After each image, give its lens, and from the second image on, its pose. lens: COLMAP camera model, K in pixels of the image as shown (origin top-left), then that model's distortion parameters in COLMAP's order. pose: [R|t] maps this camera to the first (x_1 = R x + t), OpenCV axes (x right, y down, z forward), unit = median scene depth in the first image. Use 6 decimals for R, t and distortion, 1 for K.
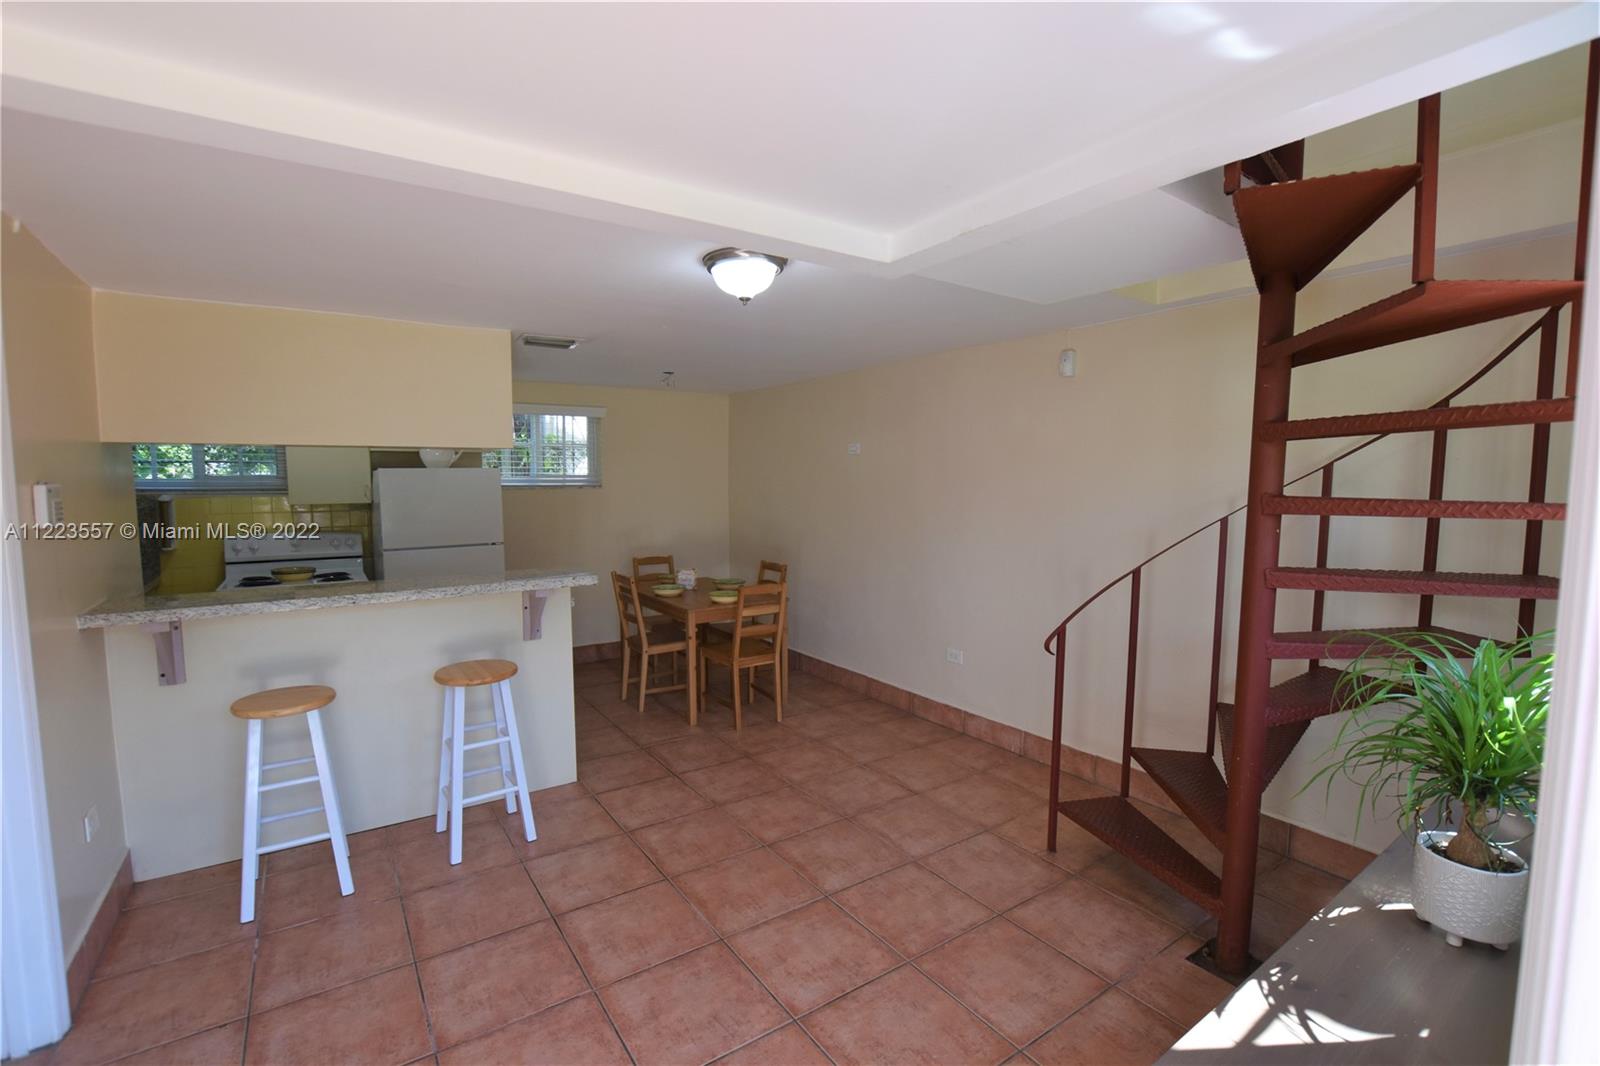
lens RADIAL K [[706.9, 0, 794.9], [0, 706.9, 535.6], [0, 0, 1]] dist [-0.040126, 0.008639]
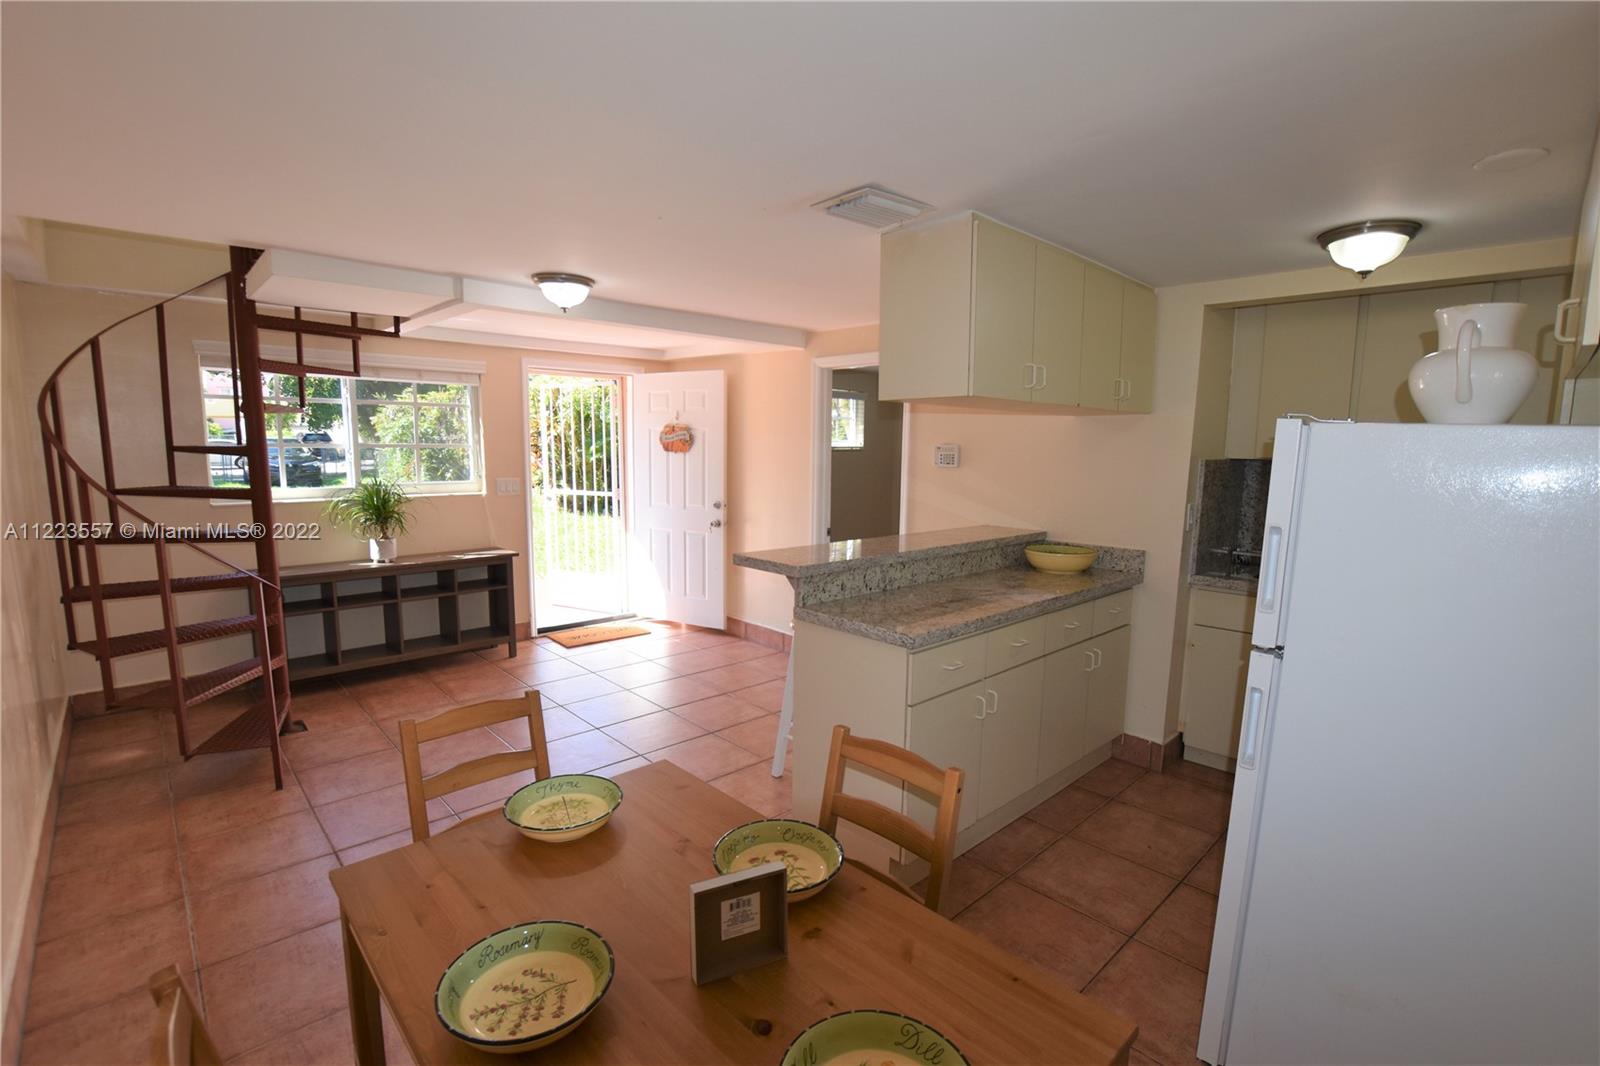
lens RADIAL K [[725.5, 0, 798.9], [0, 725.5, 534.3], [0, 0, 1]] dist [-0.029592, 0.001163]
pose [[-0.988012, 0.003725, -0.154333, -0.234065], [-0.028706, 0.977841, 0.207373, -0.161733], [0.151686, 0.209318, -0.966011, 1.973778]]
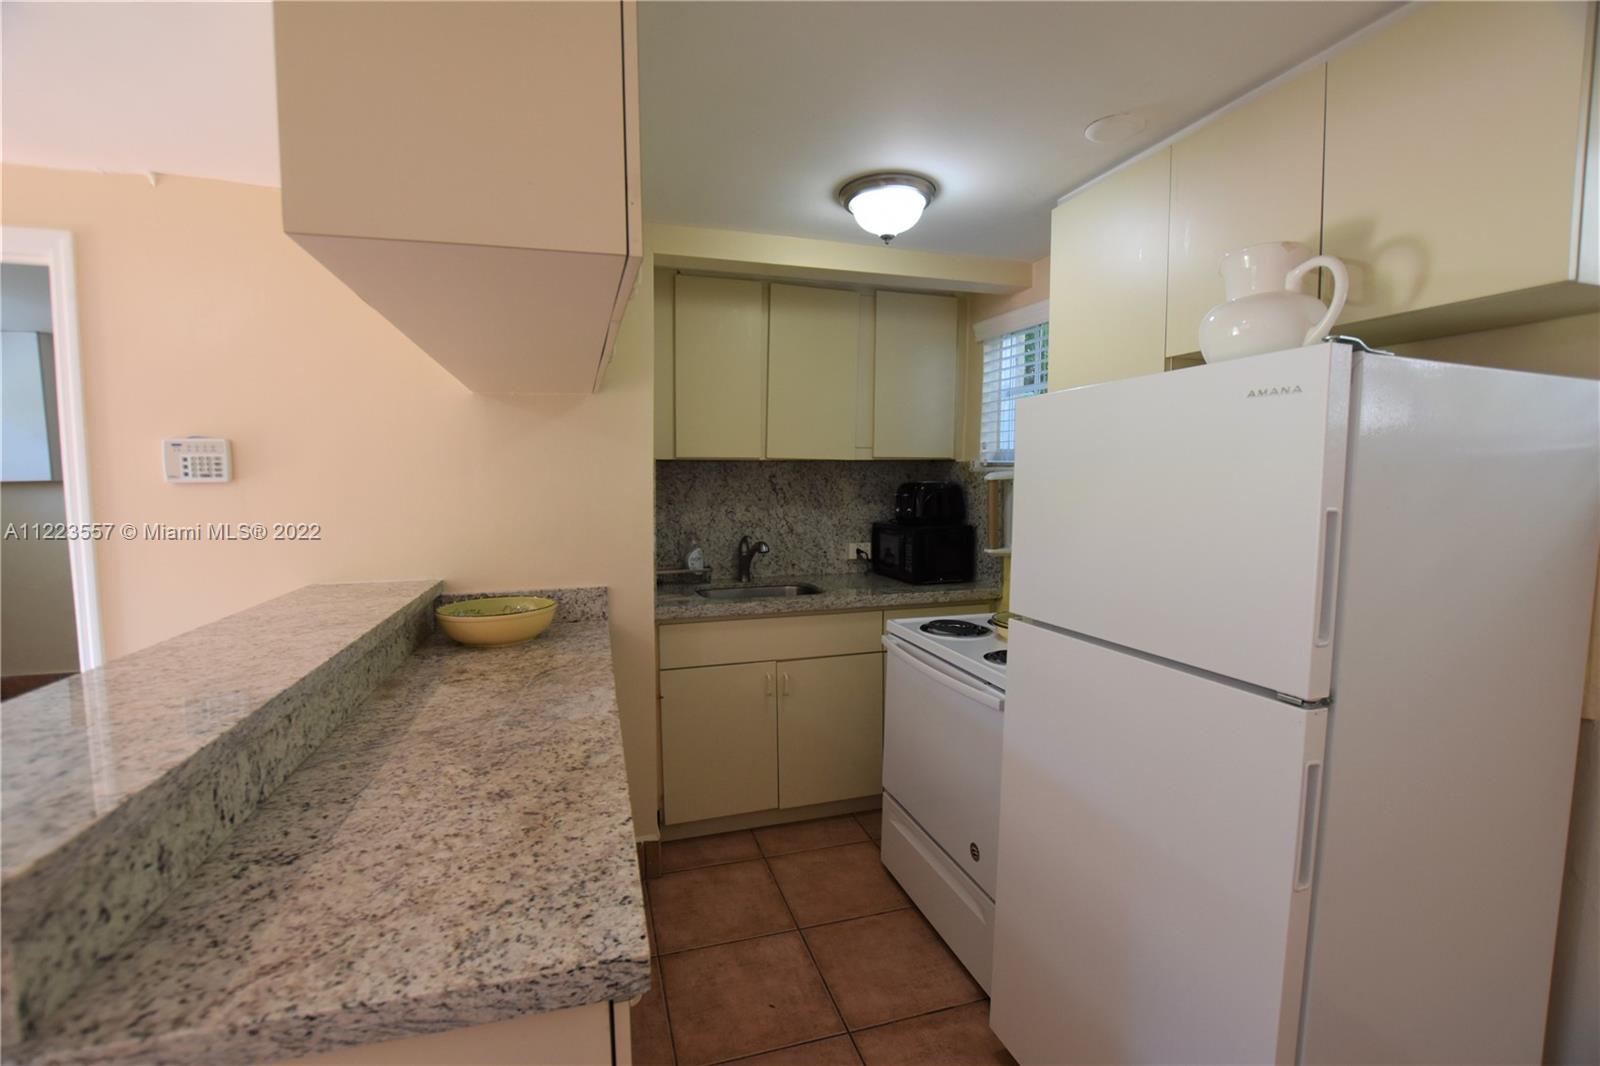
lens RADIAL K [[706.9, 0, 794.9], [0, 706.9, 535.6], [0, 0, 1]] dist [-0.040126, 0.008639]
pose [[-0.306880, 0.076626, -0.948658, -0.269134], [-0.080306, 0.991114, 0.106034, -0.075556], [0.948354, 0.108723, -0.298000, 1.403857]]
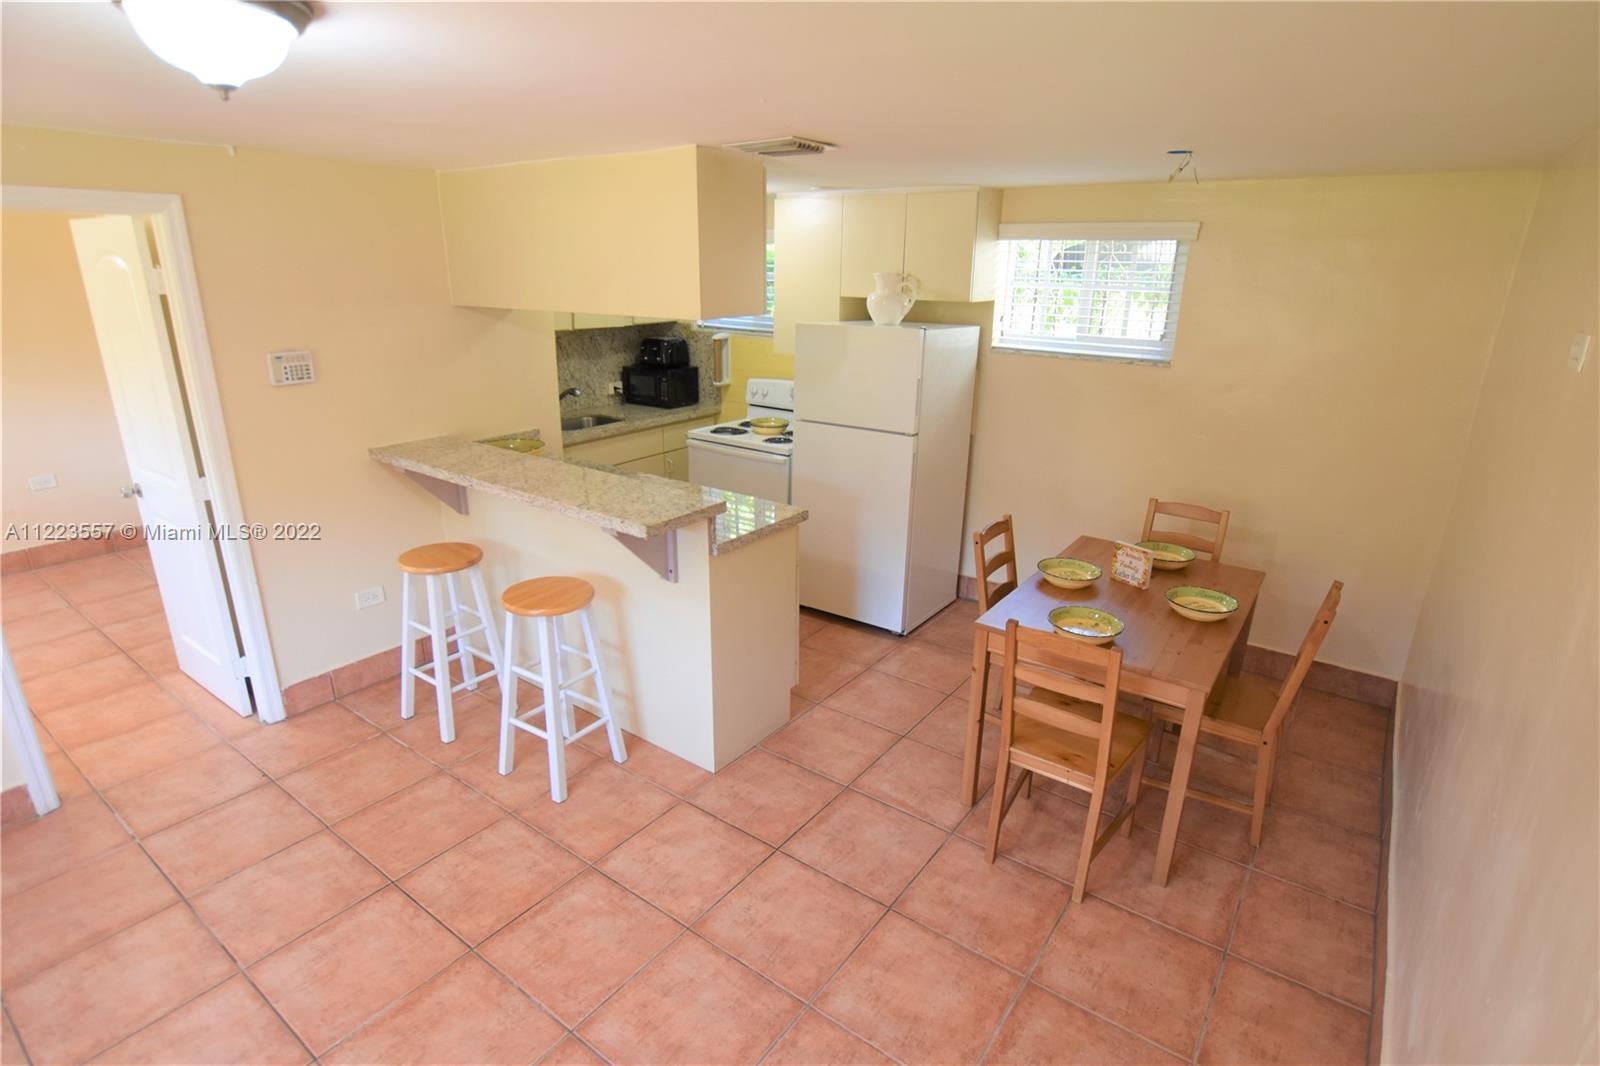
lens RADIAL K [[813.1, 0, 800.0], [0, 813.1, 533.0], [0, 0, 1]] dist [-0.022415, 0.000232]
pose [[0.332556, 0.297640, -0.894884, 0.505476], [-0.092780, 0.954614, 0.283027, -0.184547], [0.938508, -0.011095, 0.345078, 0.924019]]
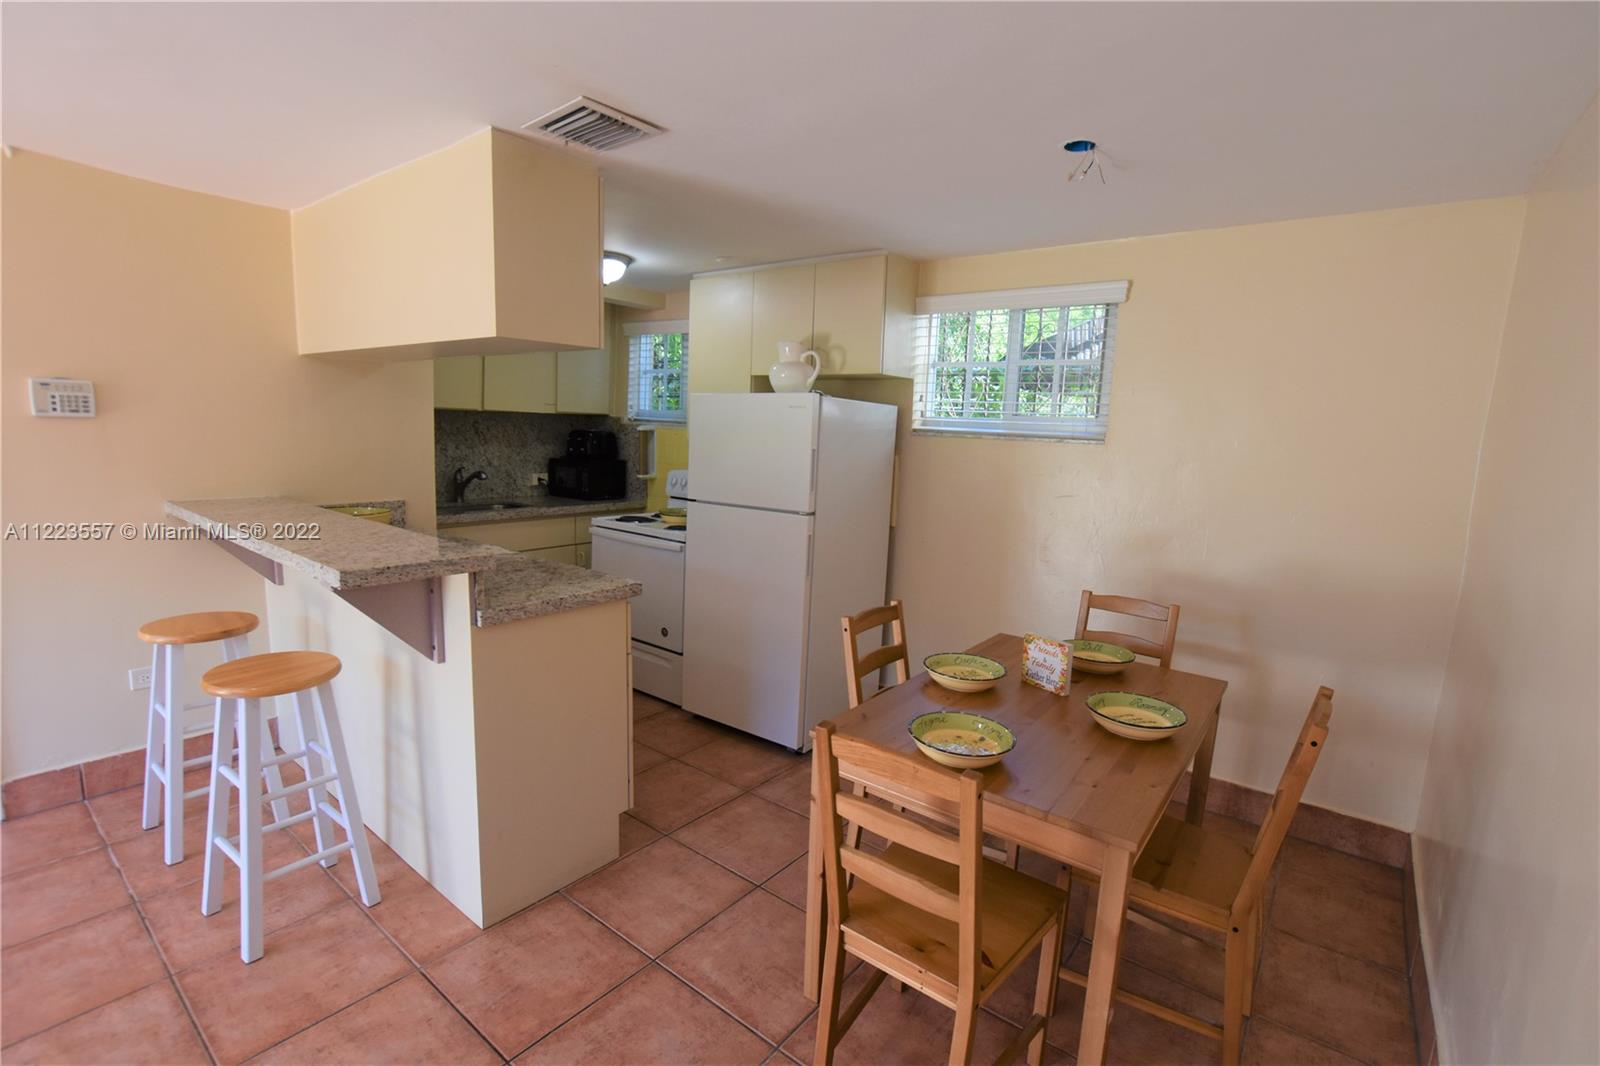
lens RADIAL K [[725.5, 0, 798.9], [0, 725.5, 534.3], [0, 0, 1]] dist [-0.029592, 0.001163]
pose [[0.300663, 0.145491, -0.942568, 0.304899], [-0.117998, 0.986377, 0.114614, -0.068787], [0.946403, 0.076761, 0.313735, 1.217673]]
